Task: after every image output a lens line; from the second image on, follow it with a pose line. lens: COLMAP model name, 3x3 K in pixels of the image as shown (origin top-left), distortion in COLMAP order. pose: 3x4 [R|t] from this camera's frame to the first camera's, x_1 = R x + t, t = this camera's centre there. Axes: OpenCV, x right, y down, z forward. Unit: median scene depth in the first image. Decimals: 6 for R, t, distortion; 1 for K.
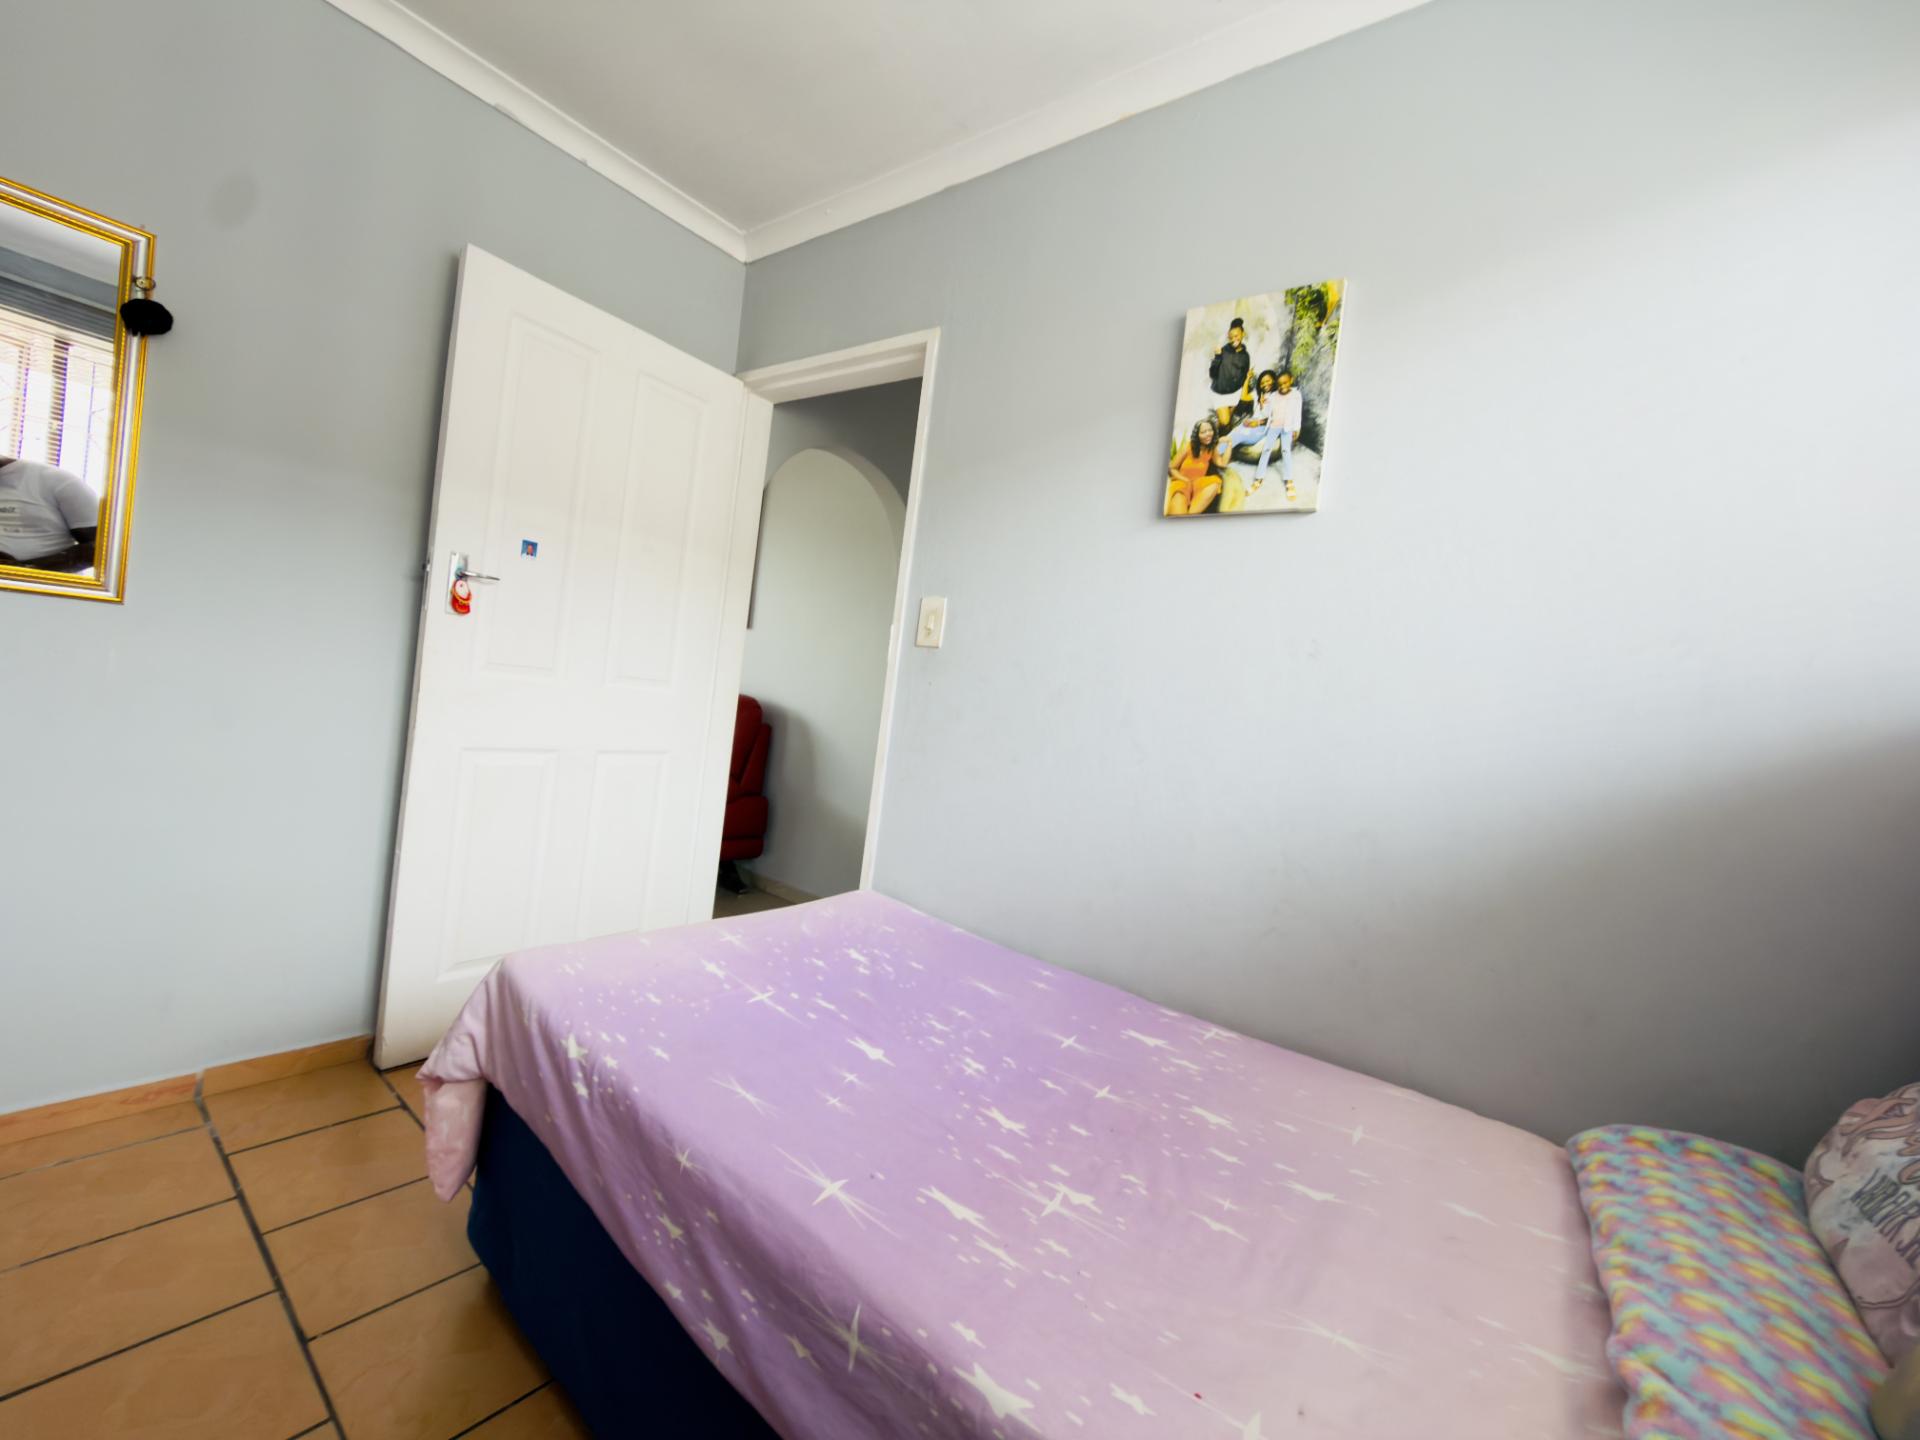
lens RADIAL K [[770.5, 0, 956.6], [0, 770.5, 715.2], [0, 0, 1]] dist [-0.006358, 0.000977]
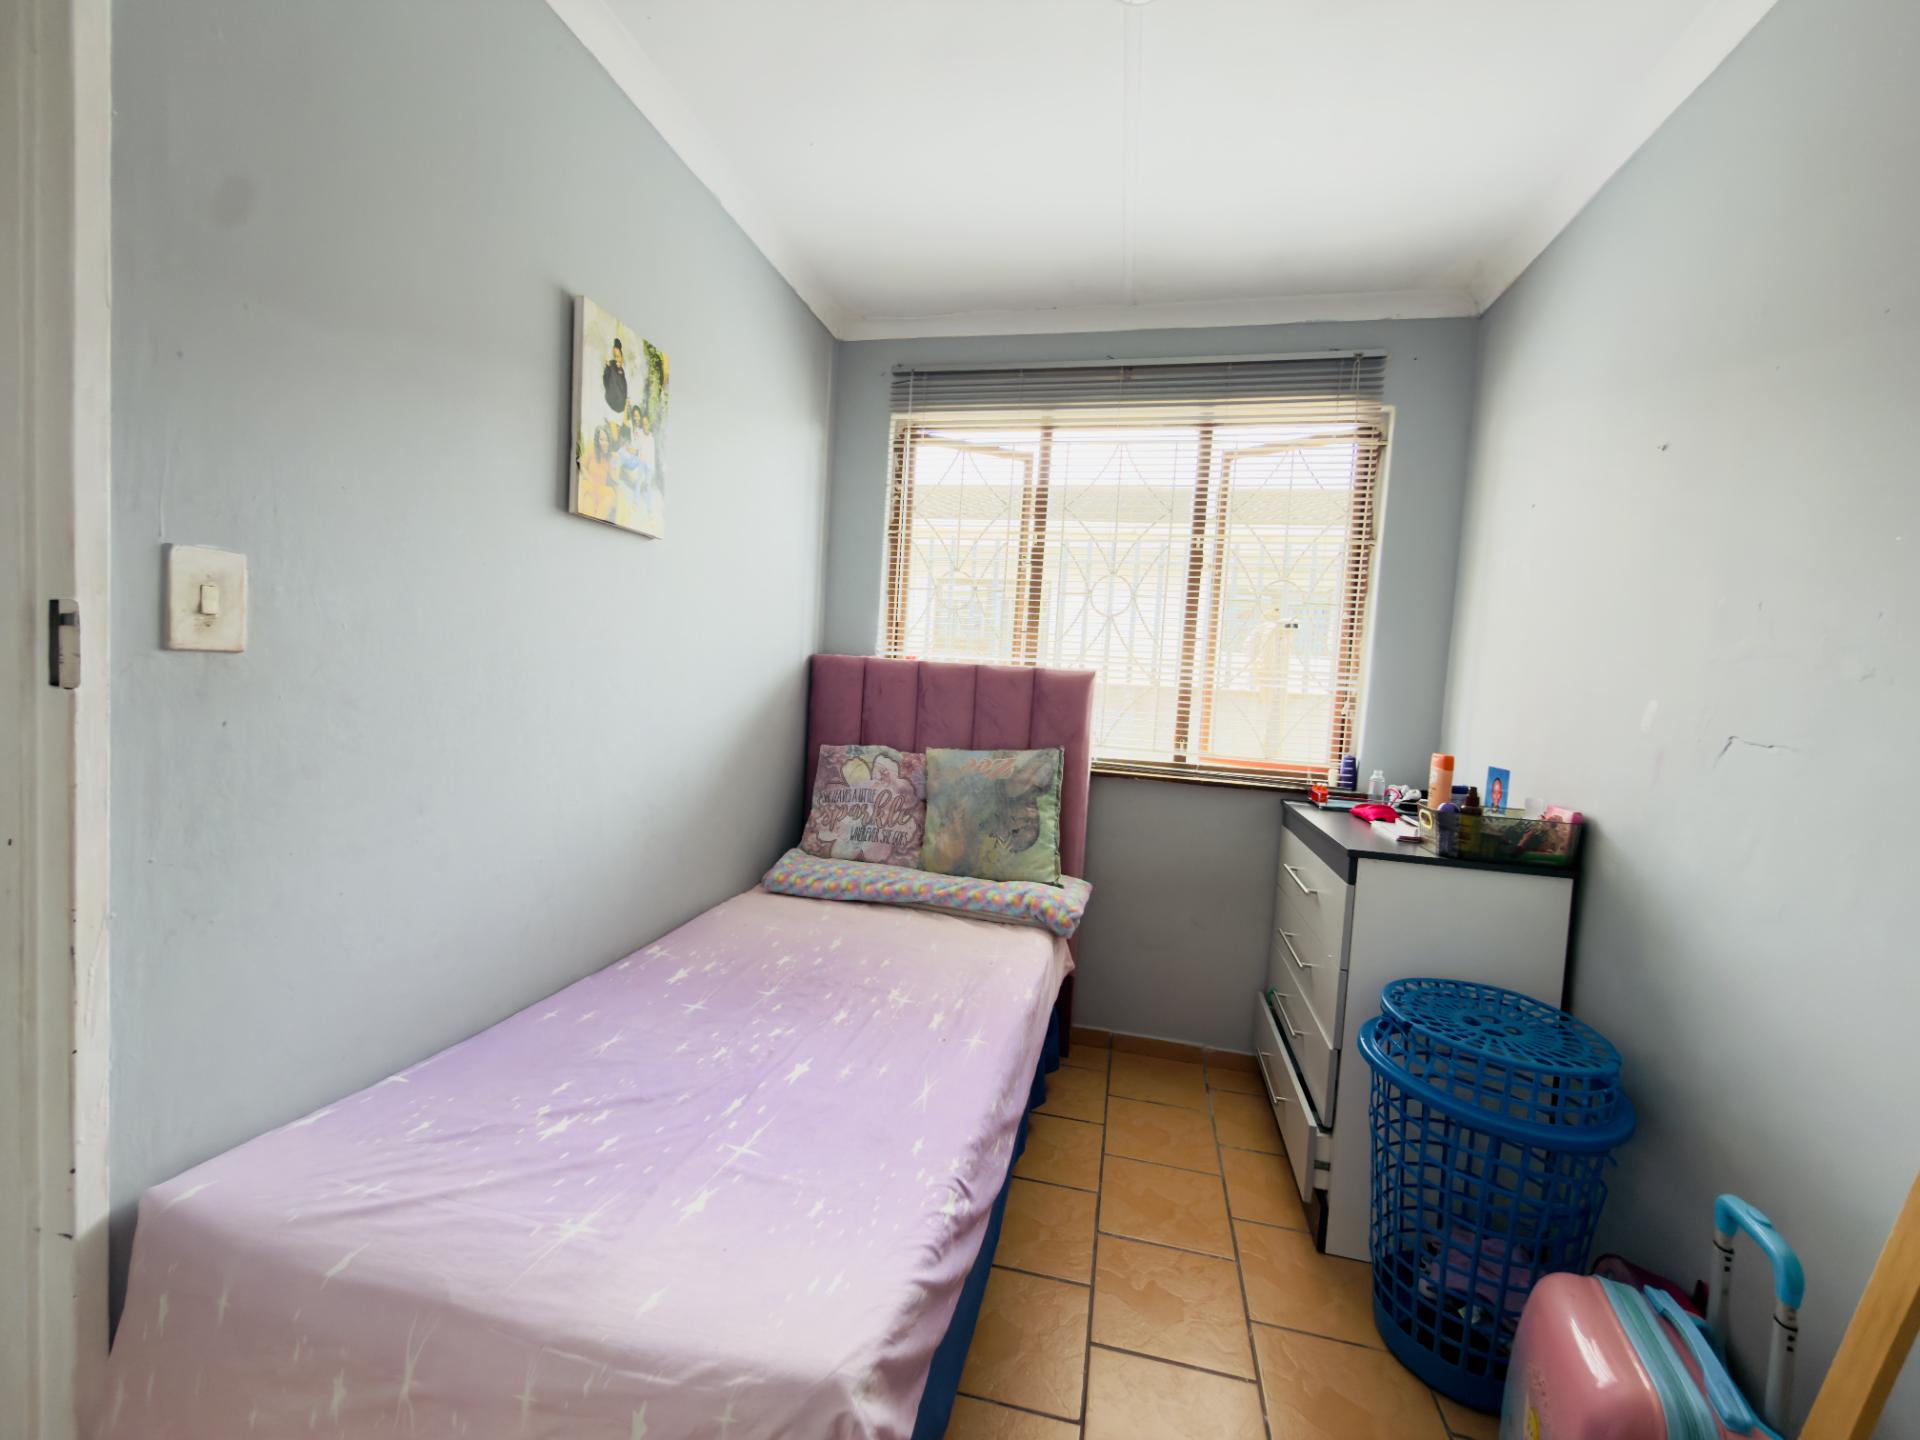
lens RADIAL K [[770.5, 0, 967.3], [0, 770.5, 713.7], [0, 0, 1]] dist [-0.006358, 0.000977]
pose [[-0.421789, -0.192778, 0.885963, -0.908897], [-0.092085, 0.981191, 0.169659, -0.235507], [-0.902006, -0.010023, -0.431607, 1.039623]]
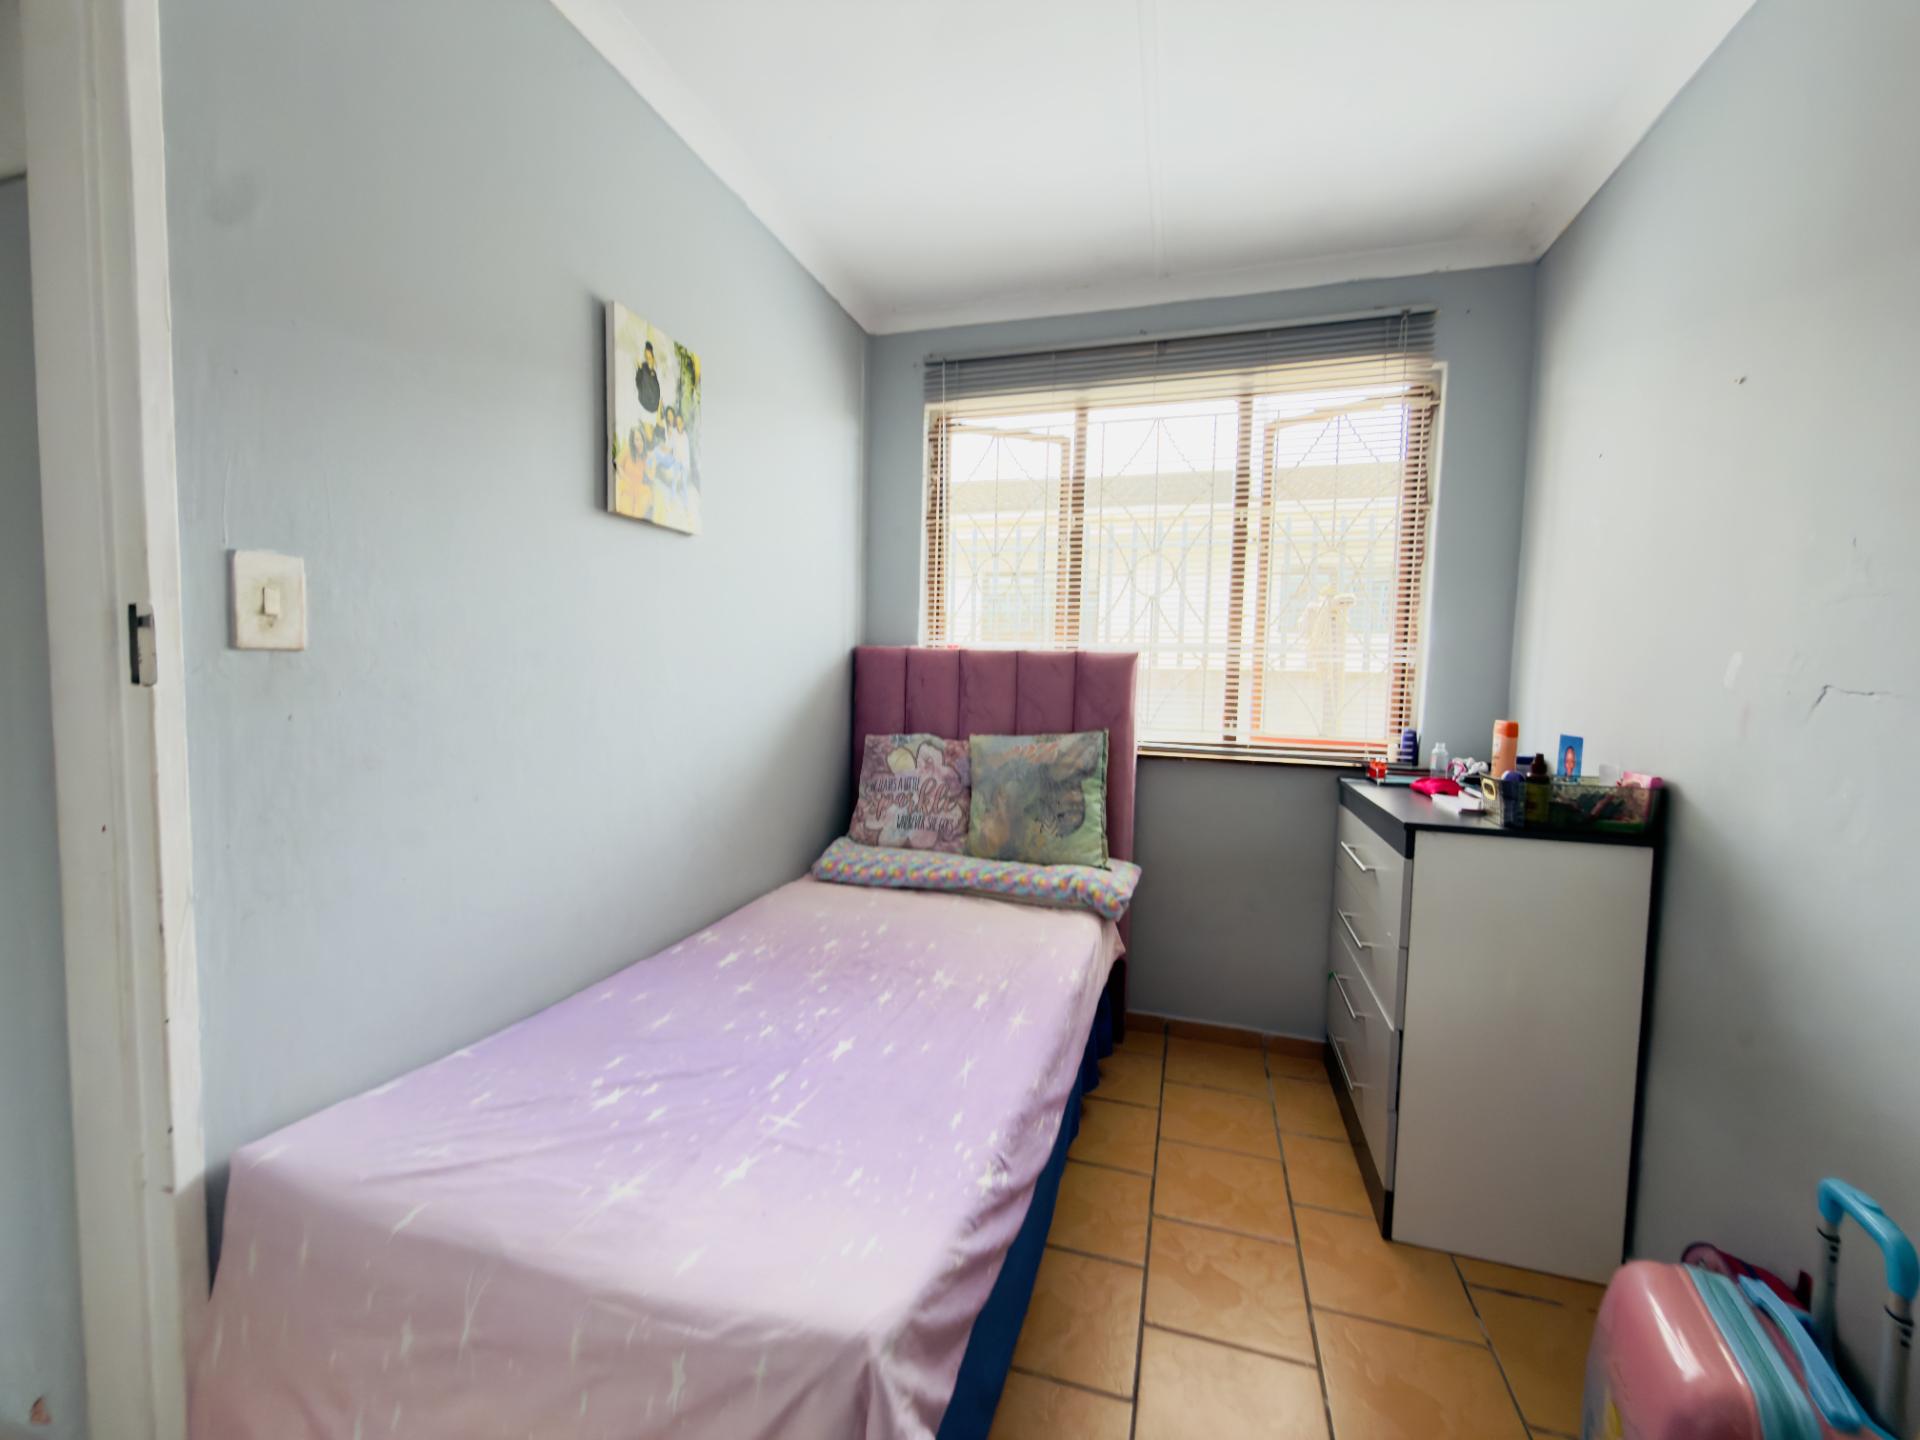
lens RADIAL K [[770.5, 0, 967.7], [0, 770.5, 715.2], [0, 0, 1]] dist [-0.006358, 0.000977]
pose [[-0.361551, -0.185428, 0.913727, -0.925429], [-0.046230, 0.982383, 0.181068, -0.215274], [-0.931206, 0.023224, -0.363754, 1.008539]]
